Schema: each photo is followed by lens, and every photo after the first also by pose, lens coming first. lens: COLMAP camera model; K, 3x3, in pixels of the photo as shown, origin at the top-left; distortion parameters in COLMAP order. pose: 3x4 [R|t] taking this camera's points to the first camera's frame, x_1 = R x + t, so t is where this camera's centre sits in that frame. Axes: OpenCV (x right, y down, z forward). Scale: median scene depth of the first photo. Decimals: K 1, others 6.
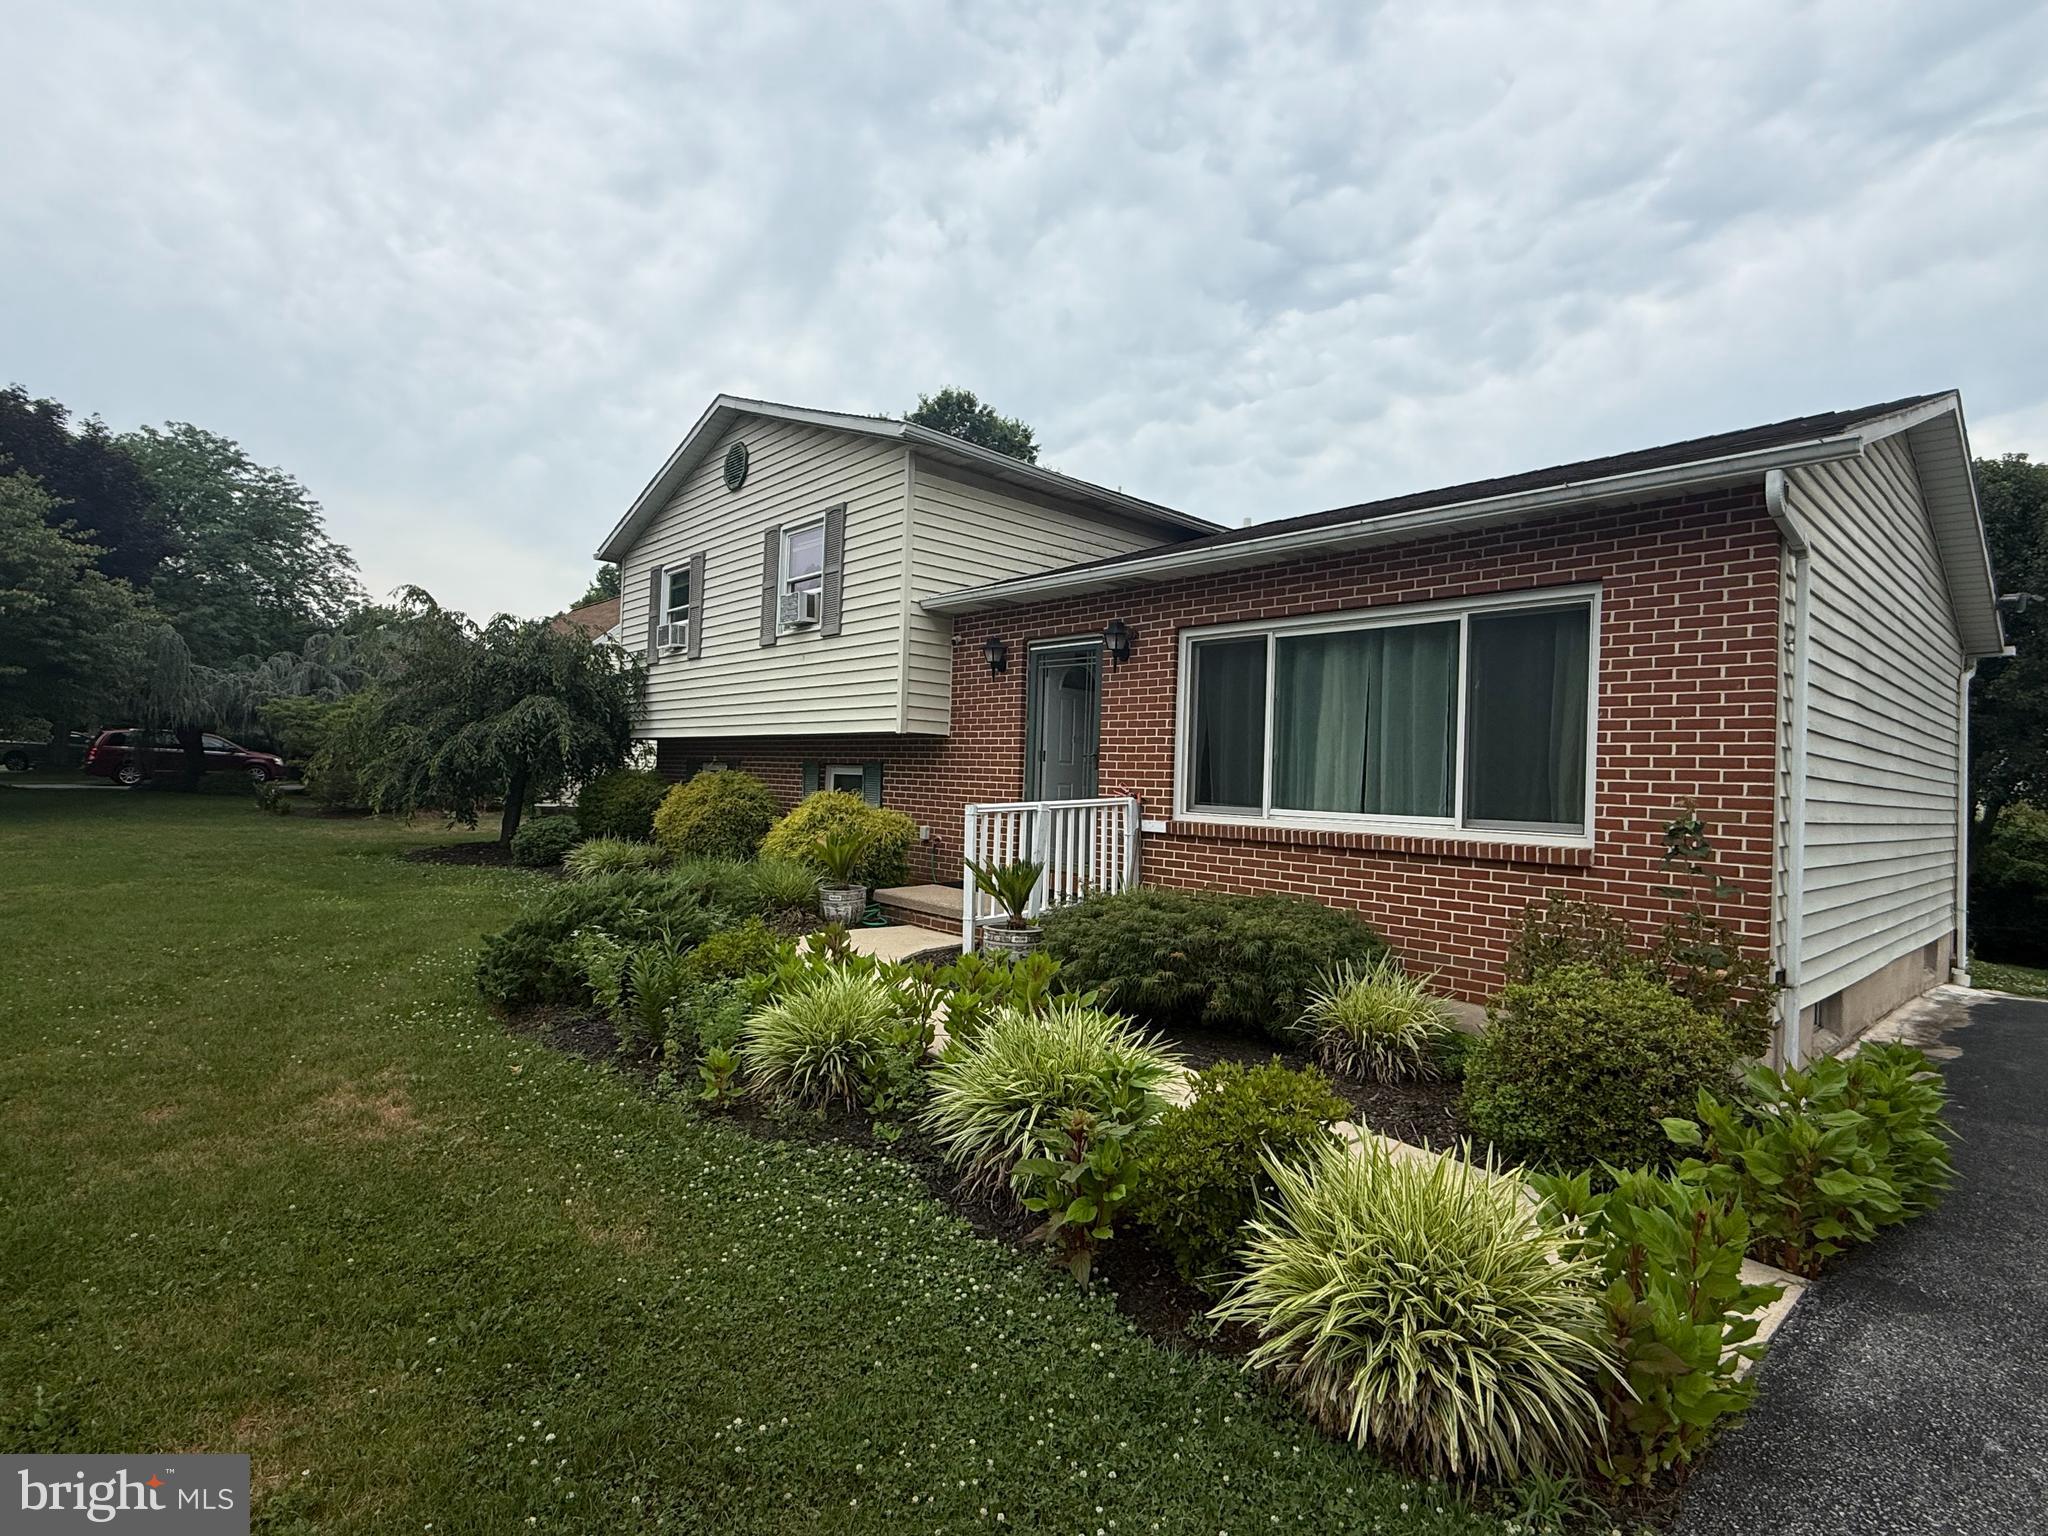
lens RADIAL K [[1008.3, 0, 1023.3], [0, 1008.3, 767.0], [0, 0, 1]] dist [-0.000317, 0.000180]
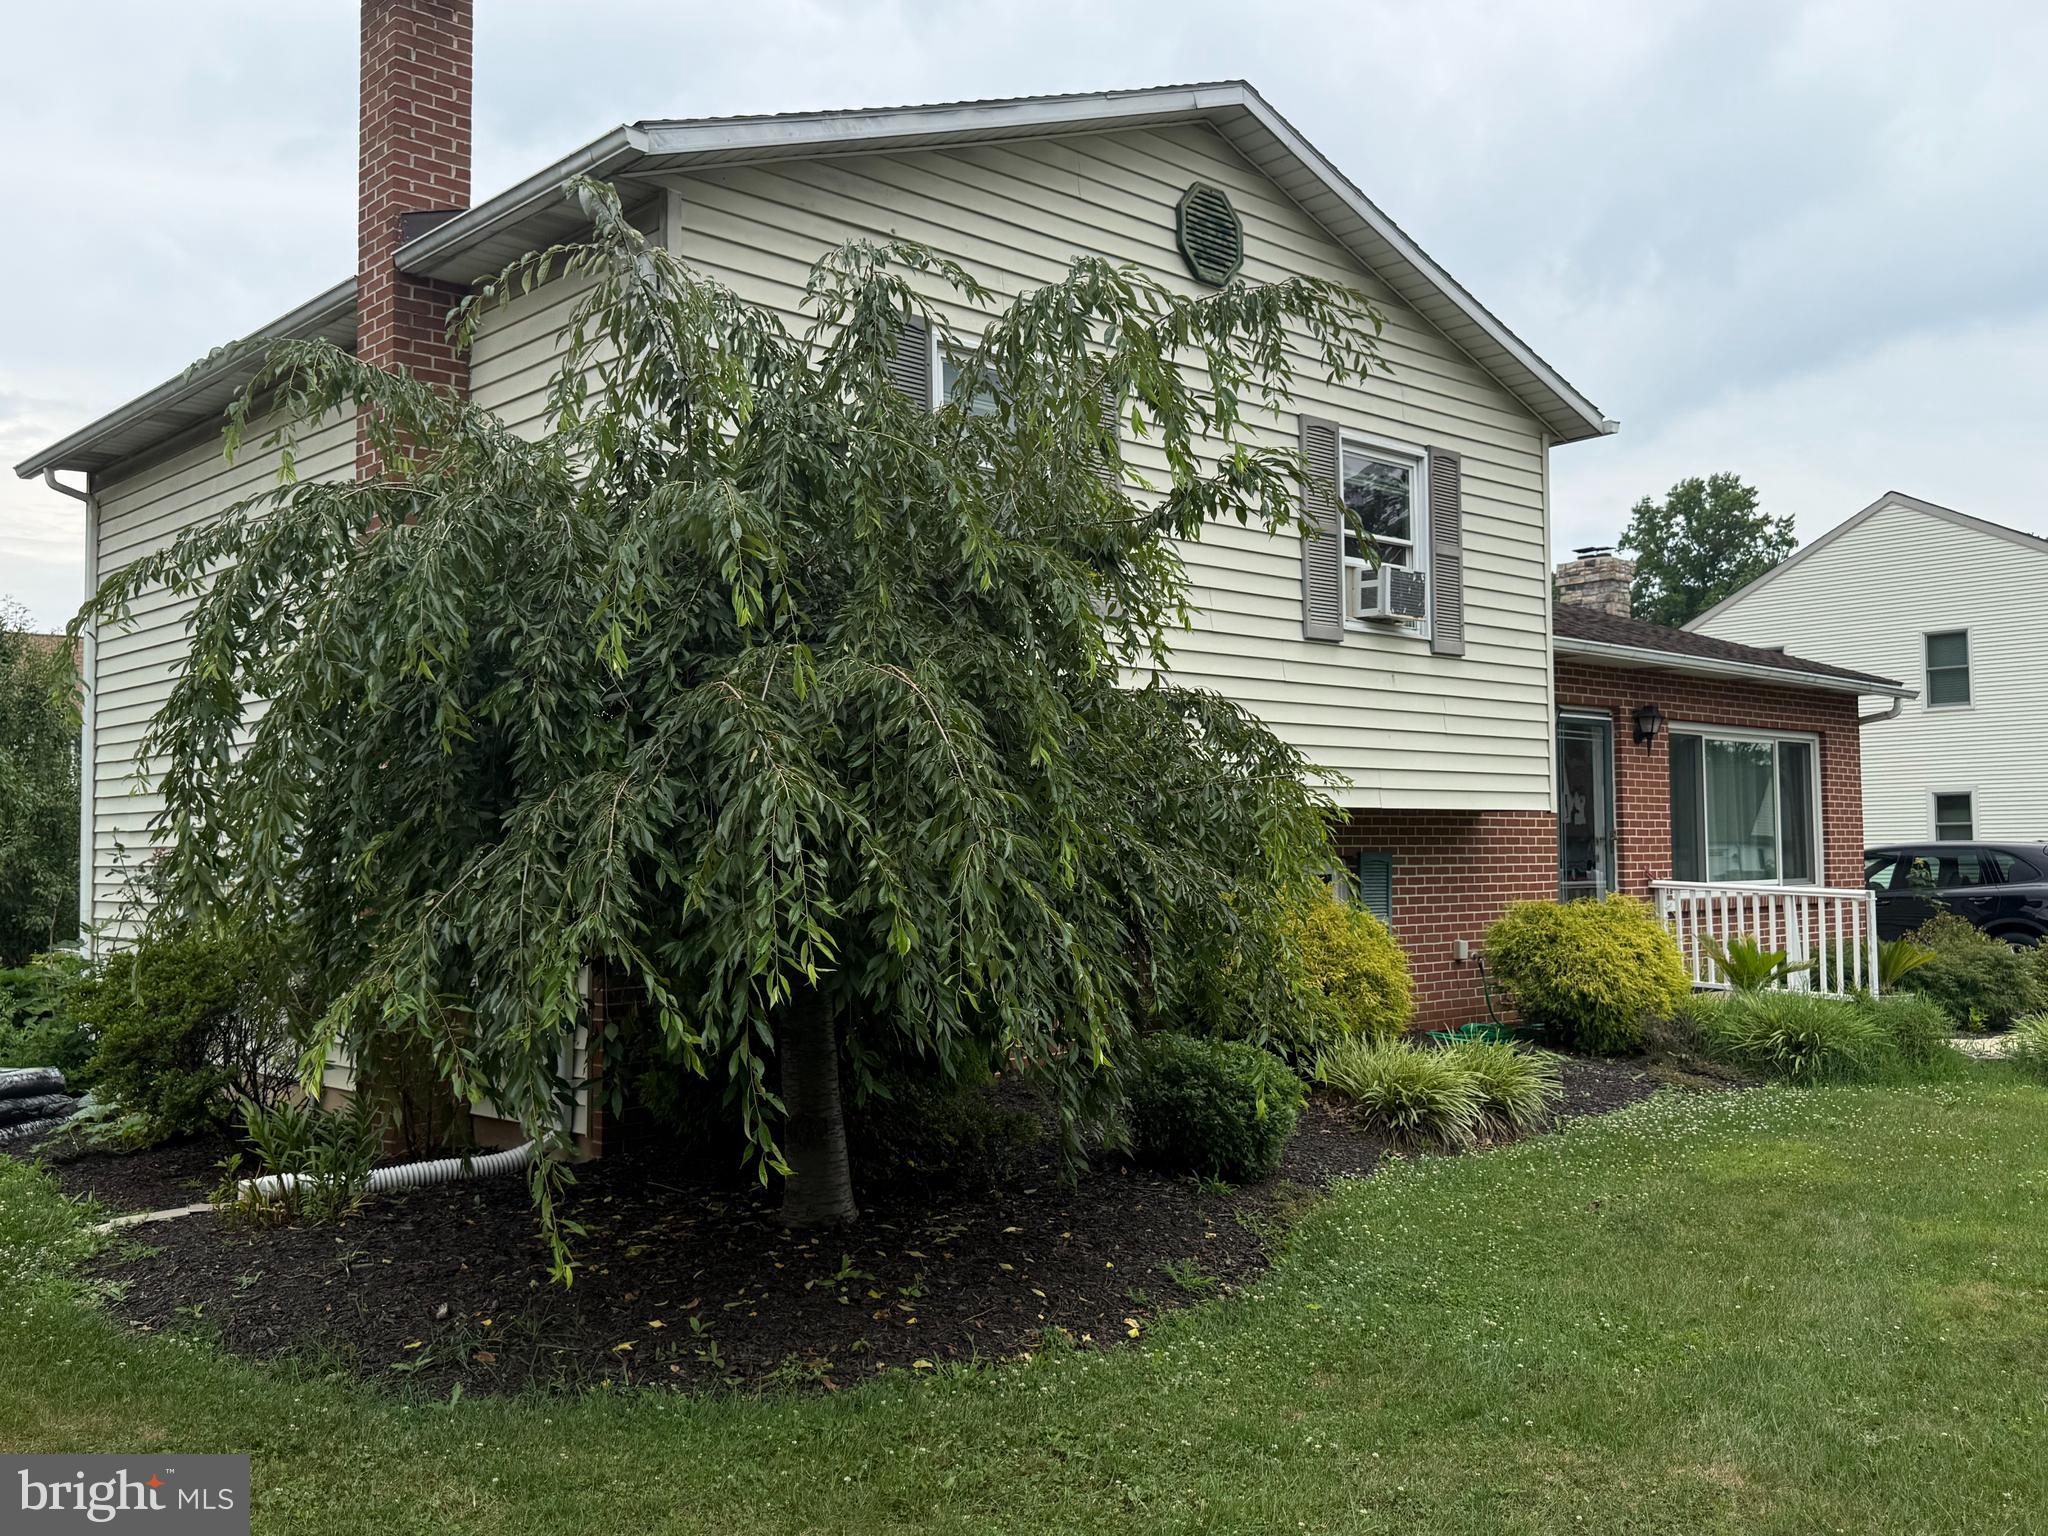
lens RADIAL K [[1825.7, 0, 1023.6], [0, 1825.7, 767.9], [0, 0, 1]] dist [0.016393, 0.003277]
pose [[-0.028847, 0.008293, 0.999549, -1.300952], [-0.004455, 0.999955, -0.008425, -0.048152], [-0.999574, -0.004696, -0.028808, 1.274406]]
